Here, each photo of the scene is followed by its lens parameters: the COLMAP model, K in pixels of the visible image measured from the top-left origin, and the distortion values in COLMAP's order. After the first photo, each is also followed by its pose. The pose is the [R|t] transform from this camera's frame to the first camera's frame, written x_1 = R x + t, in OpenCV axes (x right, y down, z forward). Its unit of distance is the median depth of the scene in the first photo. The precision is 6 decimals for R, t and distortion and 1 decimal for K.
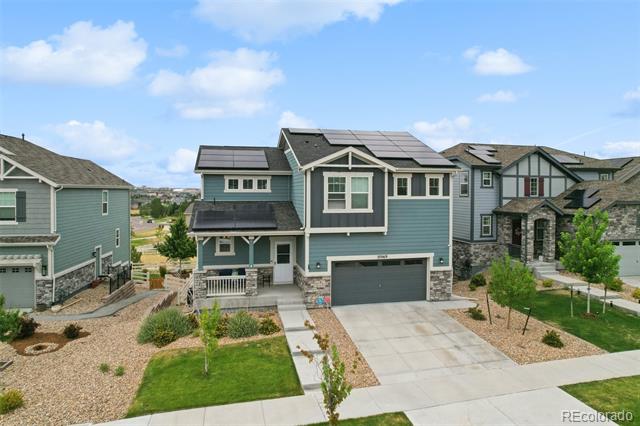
lens RADIAL K [[417.2, 0, 318.8], [0, 417.2, 193.0], [0, 0, 1]] dist [-0.083283, 0.072219]
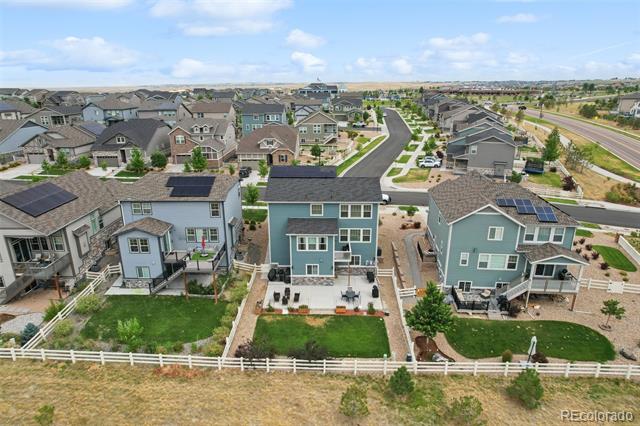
lens RADIAL K [[410.6, 0, 320.0], [0, 410.6, 213.0], [0, 0, 1]] dist [-0.077272, 0.073602]
pose [[-0.973327, -0.066592, 0.219546, -0.575866], [0.004359, 0.951407, 0.307906, -0.683631], [-0.229381, 0.300650, -0.925740, 3.628823]]
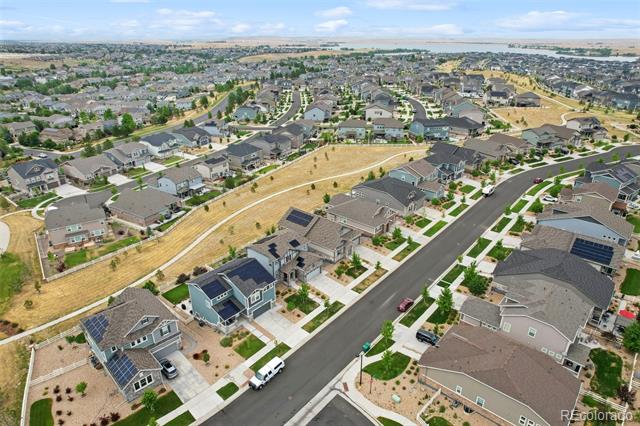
lens RADIAL K [[410.6, 0, 320.0], [0, 410.6, 213.0], [0, 0, 1]] dist [-0.077272, 0.073602]
pose [[0.799752, -0.247798, 0.546802, -1.395106], [0.000684, 0.911211, 0.411939, -2.379642], [-0.600330, -0.329075, 0.728913, -2.045065]]
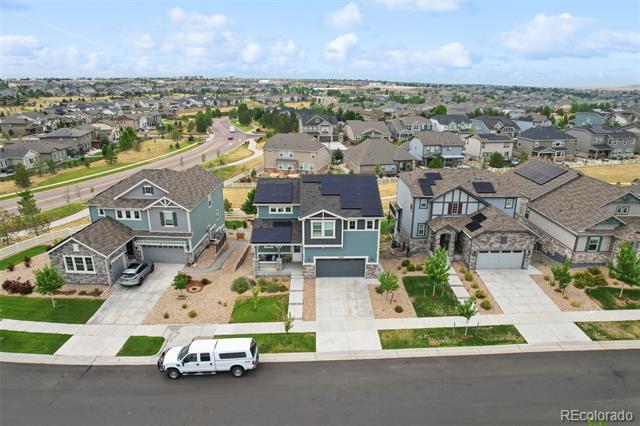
lens RADIAL K [[410.6, 0, 320.0], [0, 410.6, 213.0], [0, 0, 1]] dist [-0.077272, 0.073602]
pose [[0.980378, 0.061309, -0.187353, 0.411769], [-0.000207, 0.950727, 0.310030, -0.674301], [0.197129, -0.303908, 0.932084, -0.834102]]
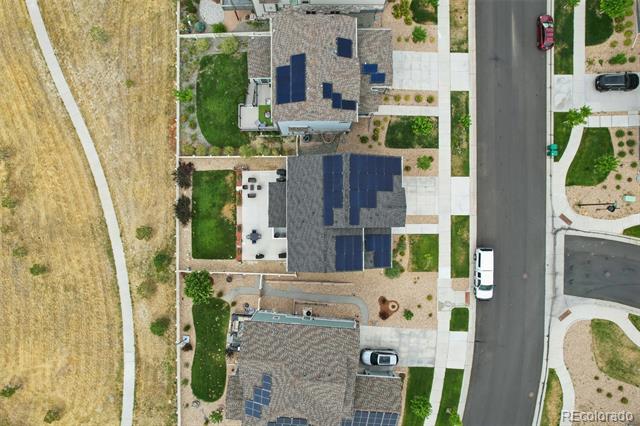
lens RADIAL K [[410.6, 0, 320.0], [0, 410.6, 213.0], [0, 0, 1]] dist [-0.077272, 0.073602]
pose [[0.210159, -0.977495, 0.018367, -0.099975], [-0.005426, 0.017620, 0.999830, -2.354610], [-0.977652, -0.210223, -0.001601, 1.399748]]
